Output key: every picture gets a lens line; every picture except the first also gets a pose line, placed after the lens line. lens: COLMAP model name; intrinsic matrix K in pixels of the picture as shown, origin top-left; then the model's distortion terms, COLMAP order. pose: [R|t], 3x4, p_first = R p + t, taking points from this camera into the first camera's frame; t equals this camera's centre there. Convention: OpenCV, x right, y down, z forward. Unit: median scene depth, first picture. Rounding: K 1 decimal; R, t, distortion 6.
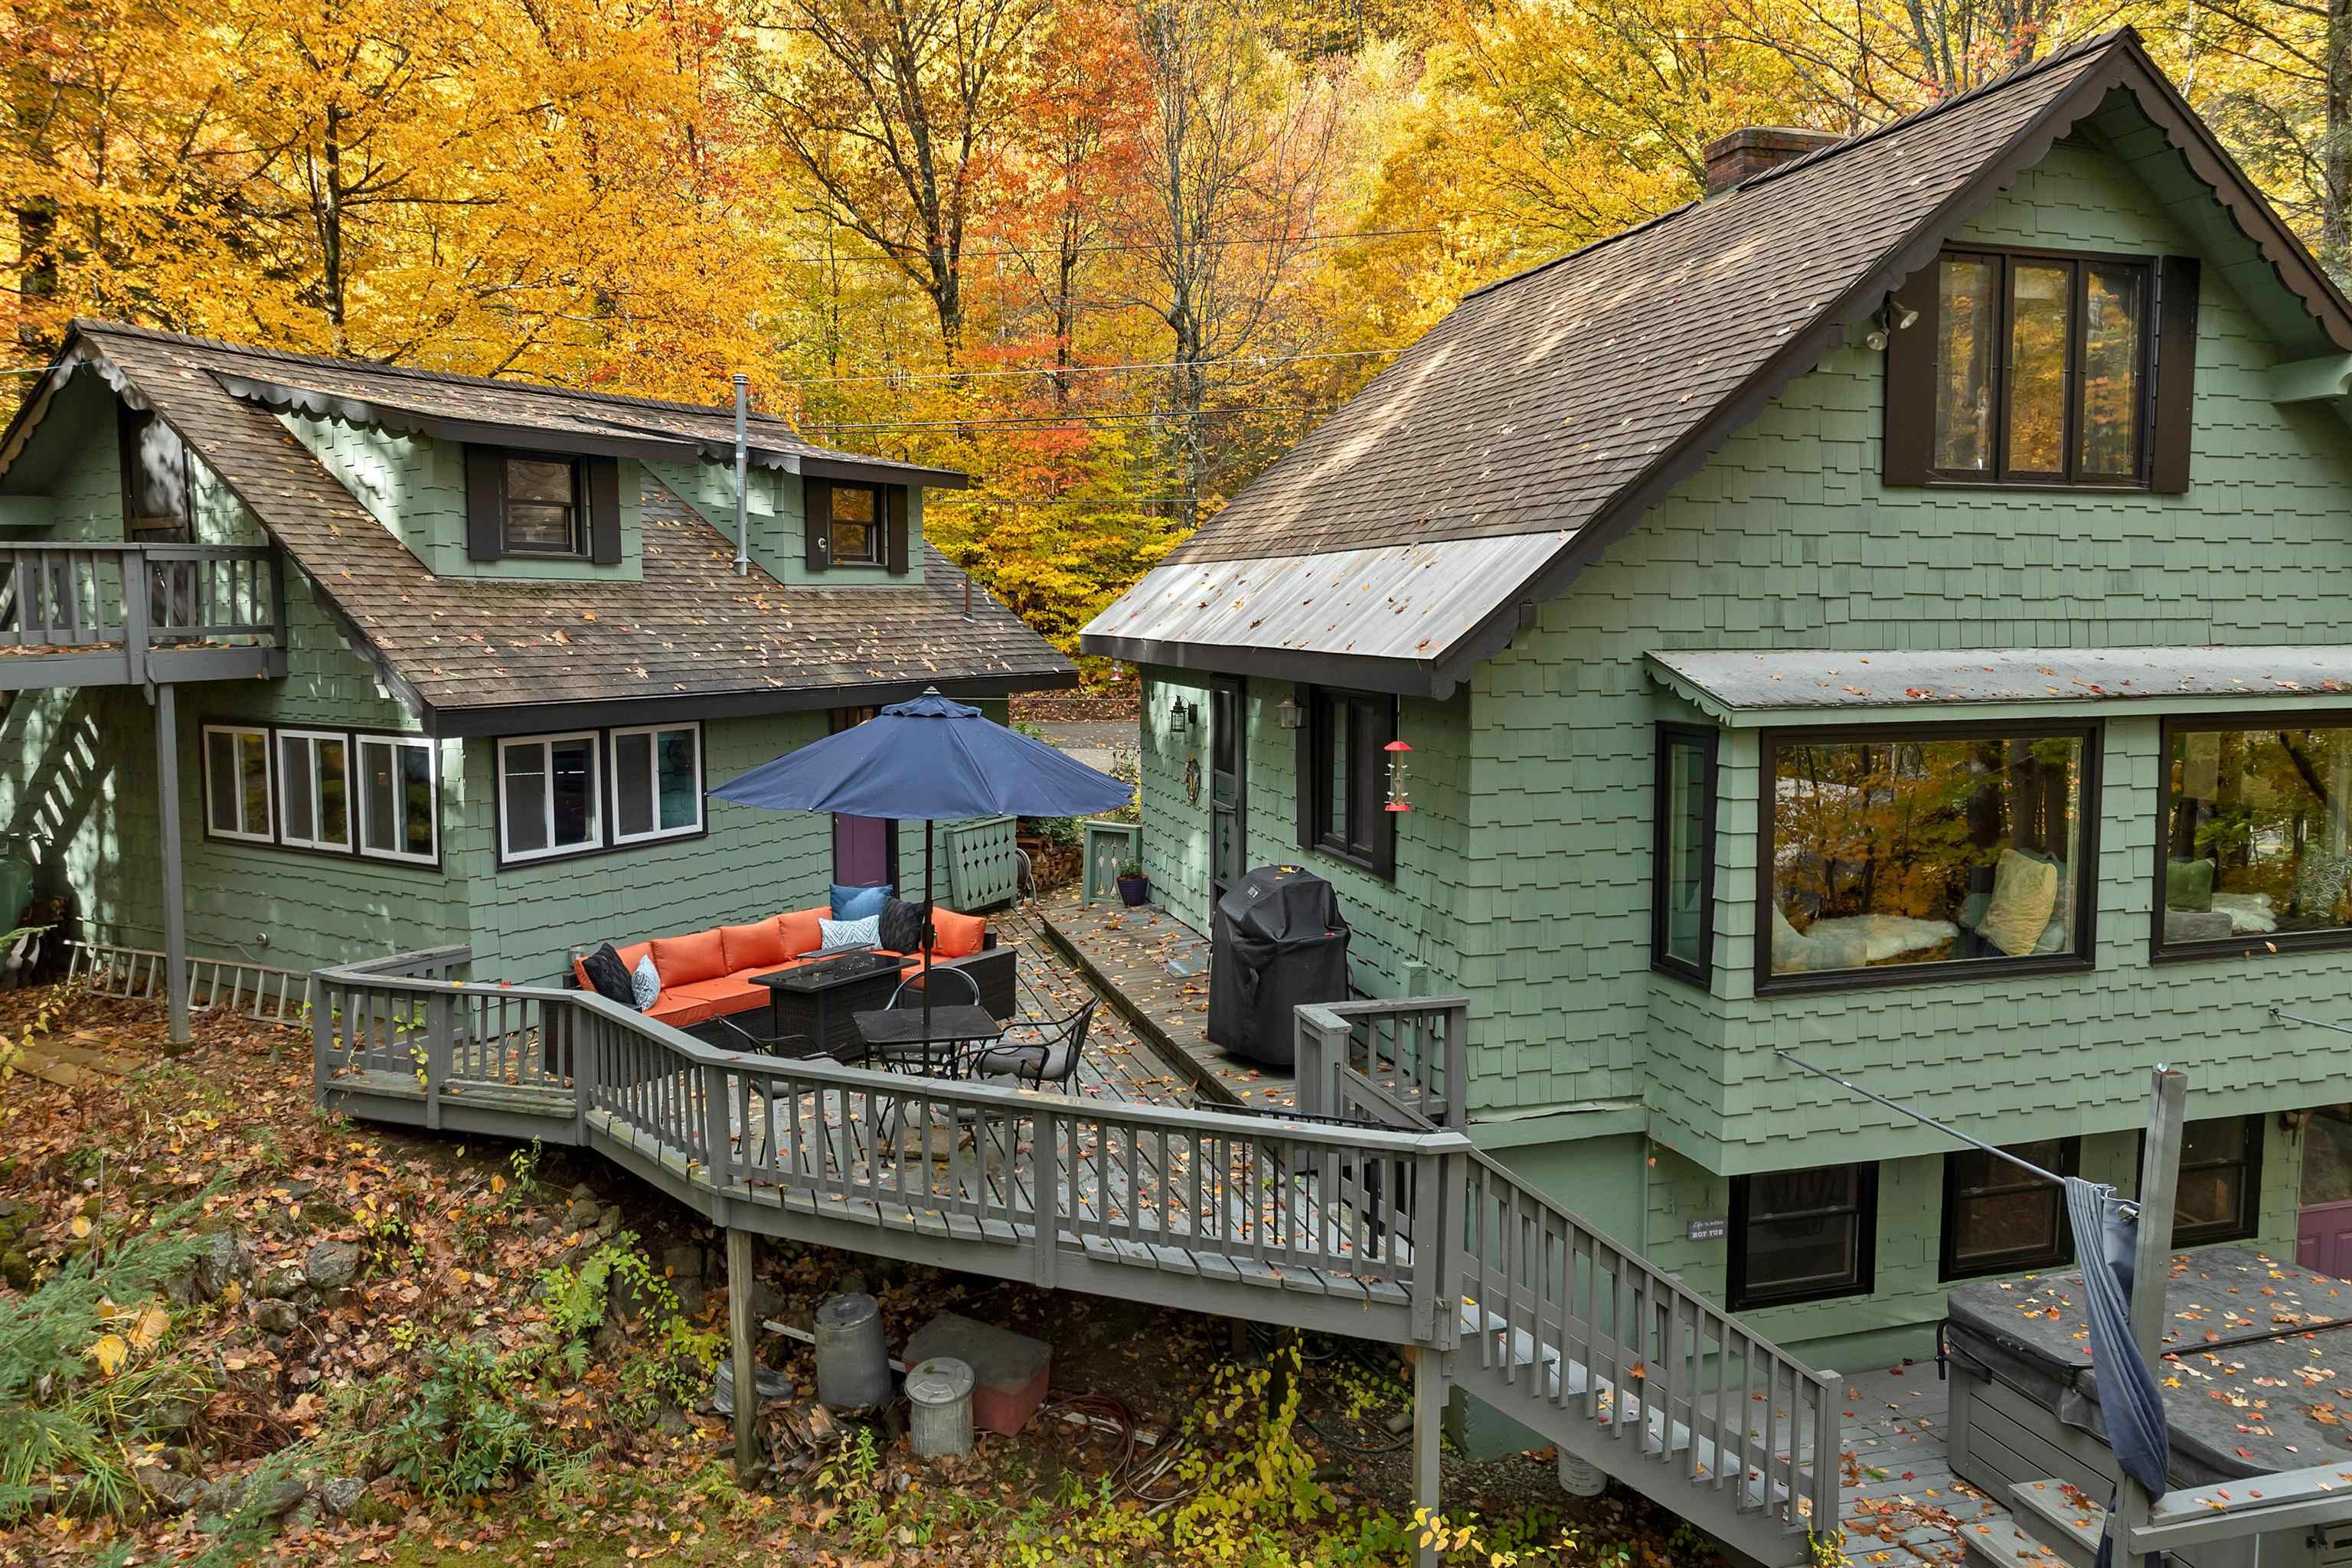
lens RADIAL K [[1670.8, 0, 1175.2], [0, 1670.8, 779.6], [0, 0, 1]] dist [-0.036059, 0.000787]
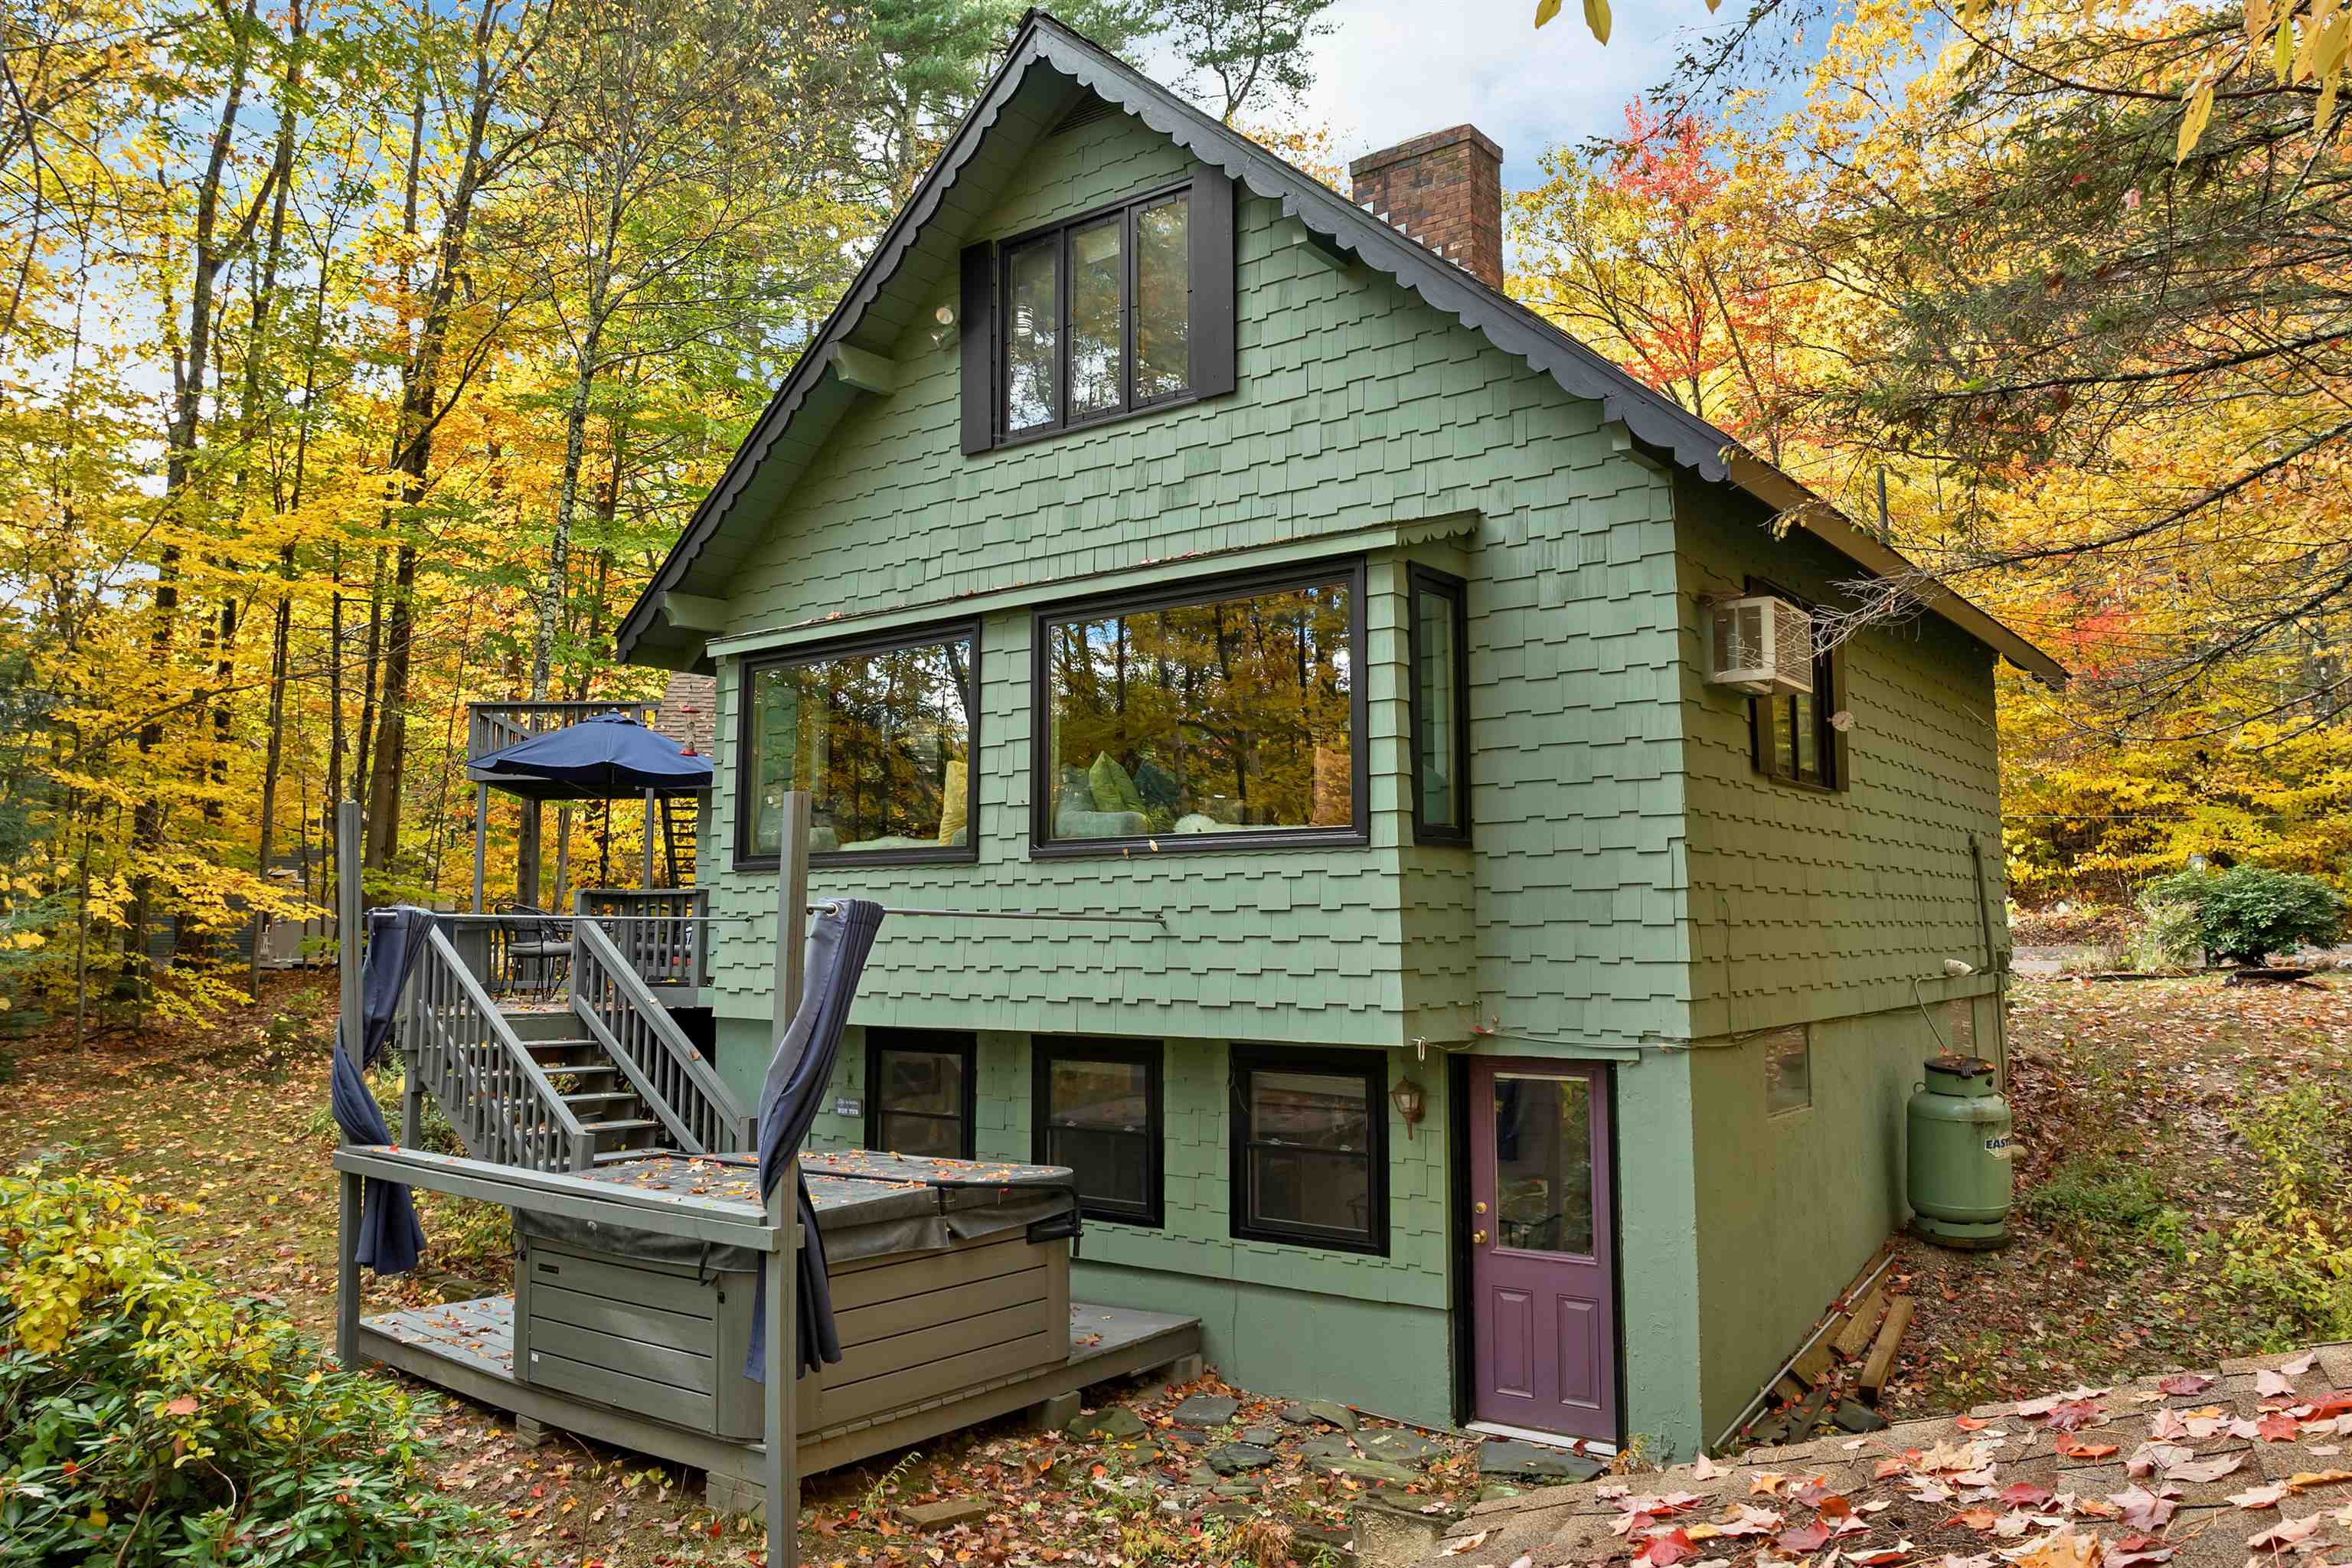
lens RADIAL K [[1670.8, 0, 1178.8], [0, 1670.8, 780.8], [0, 0, 1]] dist [-0.036059, 0.000787]
pose [[0.604708, -0.062637, -0.793980, 1.432603], [-0.077551, 0.987535, -0.136970, 0.194193], [0.792663, 0.144401, 0.592313, 0.464183]]
